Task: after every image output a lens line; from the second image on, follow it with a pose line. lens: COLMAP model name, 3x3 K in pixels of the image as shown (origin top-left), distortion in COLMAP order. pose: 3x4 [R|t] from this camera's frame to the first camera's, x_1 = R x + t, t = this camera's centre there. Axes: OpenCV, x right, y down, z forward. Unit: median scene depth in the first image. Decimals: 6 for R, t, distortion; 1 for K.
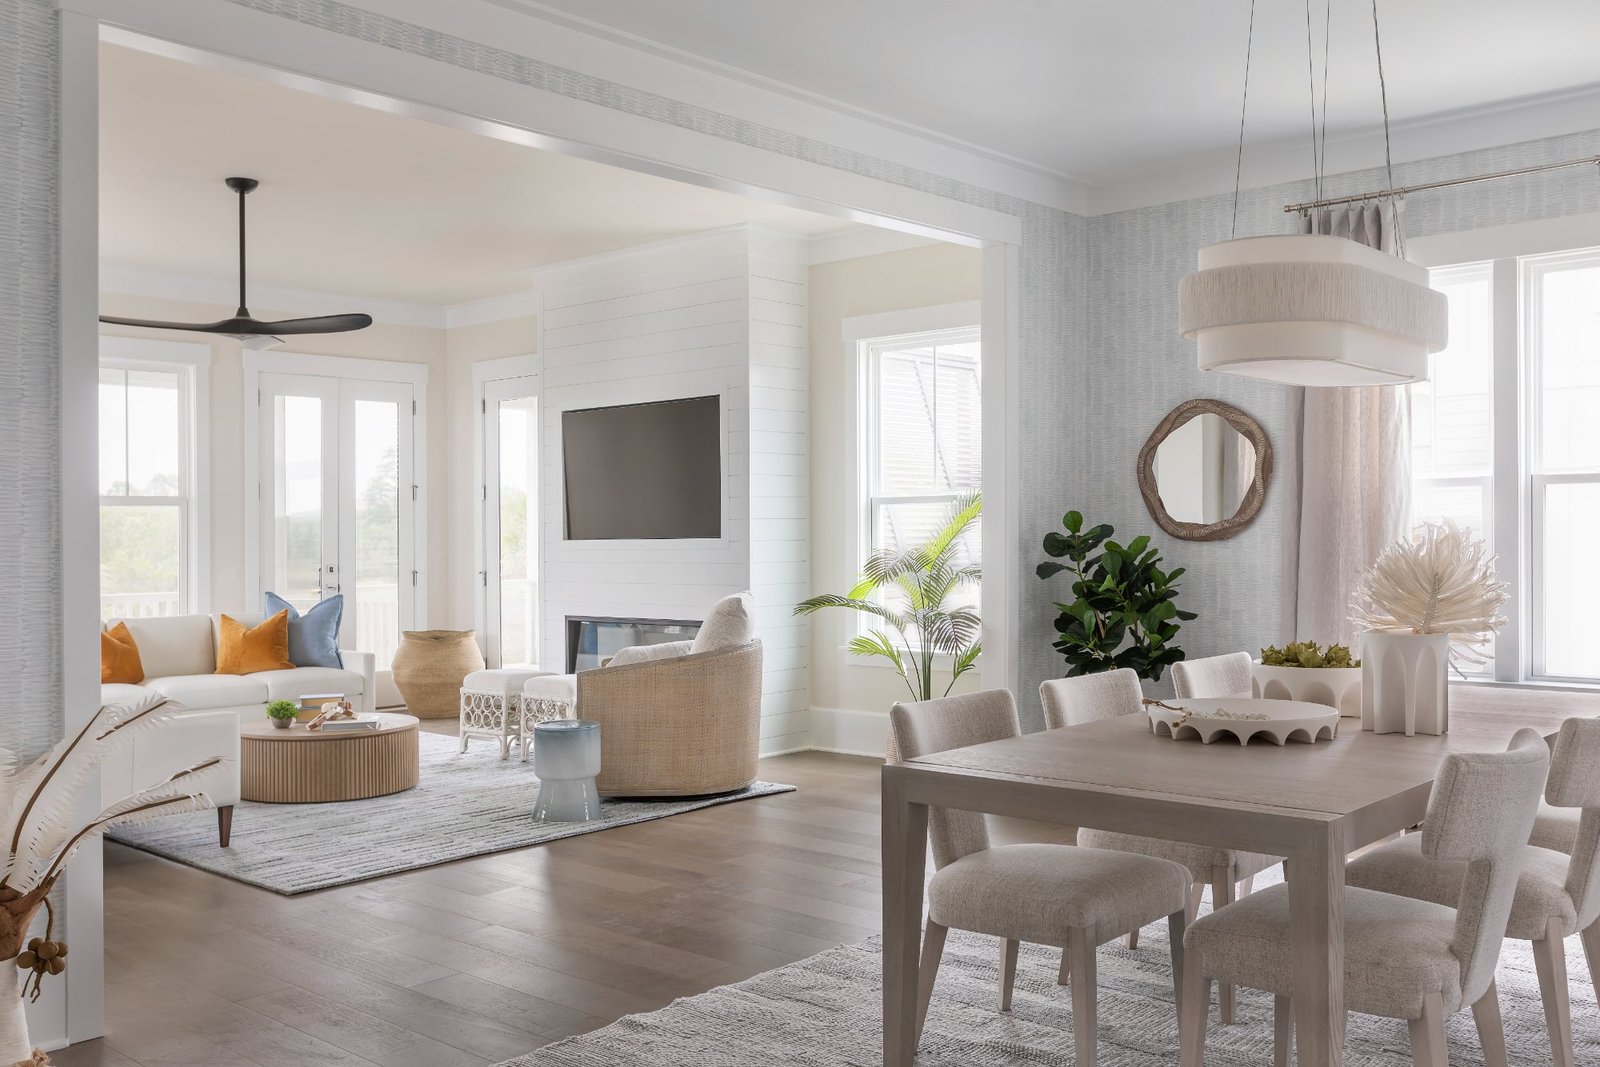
lens RADIAL K [[1502.5, 0, 801.7], [0, 1502.5, 543.2], [0, 0, 1]] dist [0.003855, 0.000000]
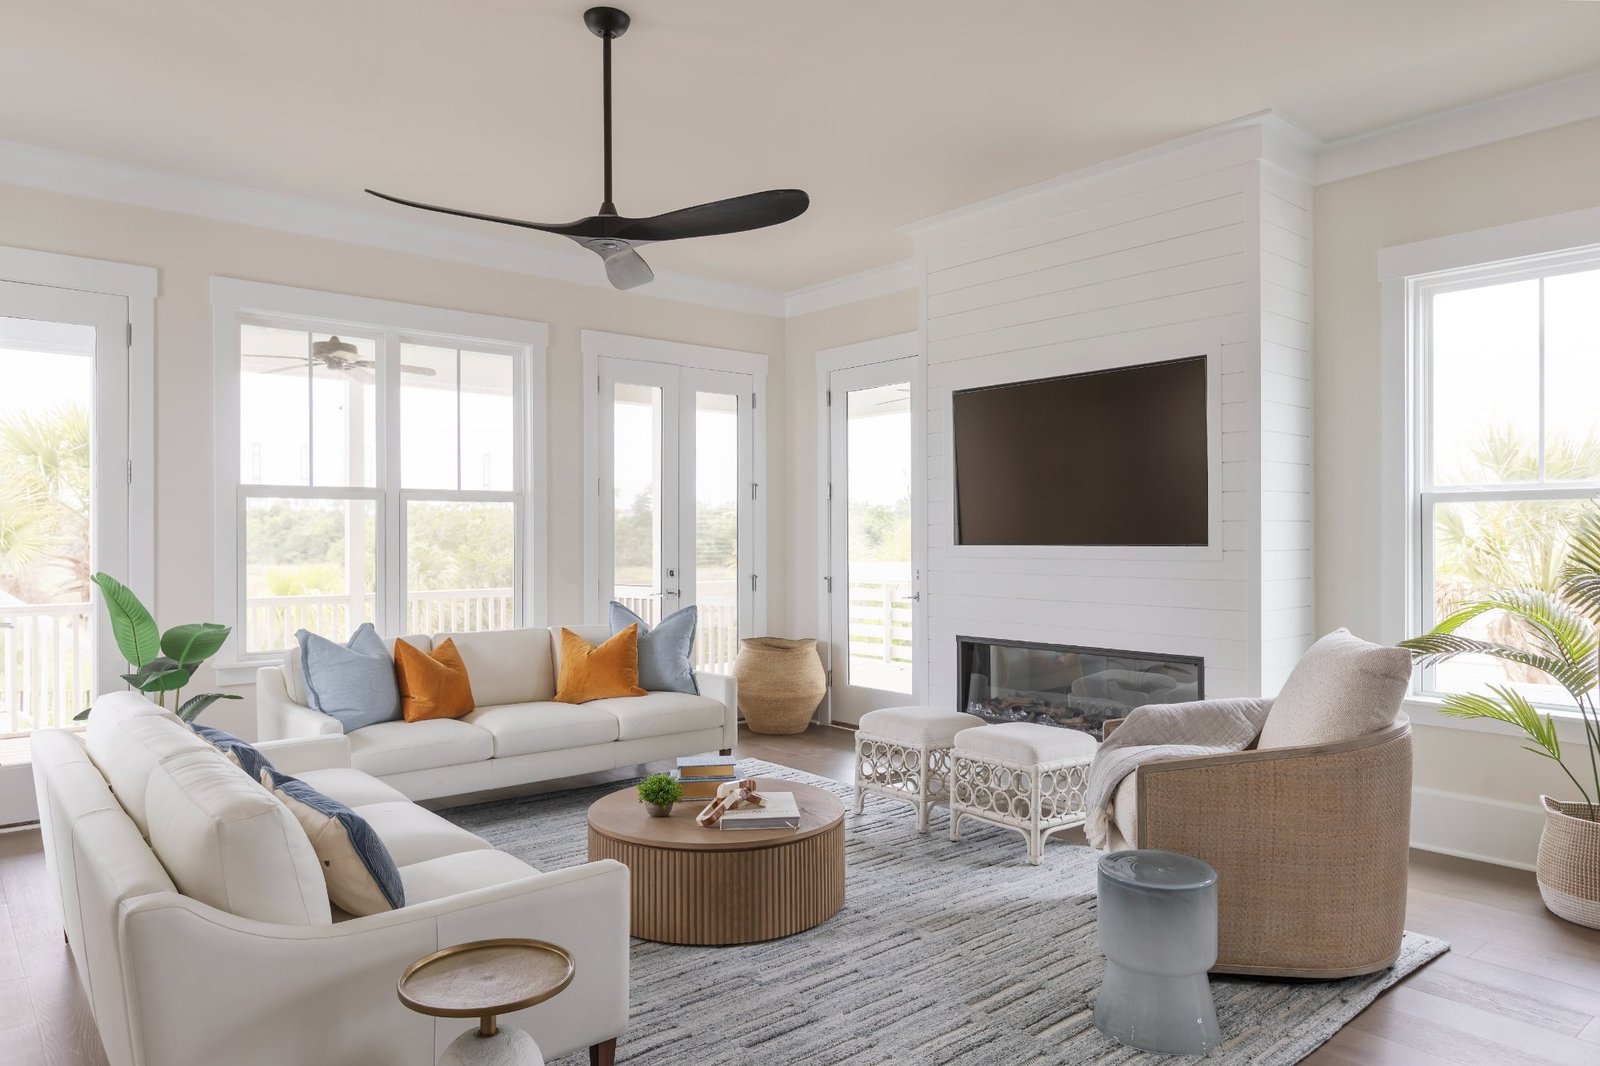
lens RADIAL K [[1081.6, 0, 807.8], [0, 1081.6, 570.1], [0, 0, 1]] dist [0.004653, -0.000657]
pose [[0.992356, 0.013852, -0.122630, -0.176067], [-0.010744, 0.999605, 0.025972, -0.002976], [0.122941, -0.024456, 0.992113, 0.417158]]
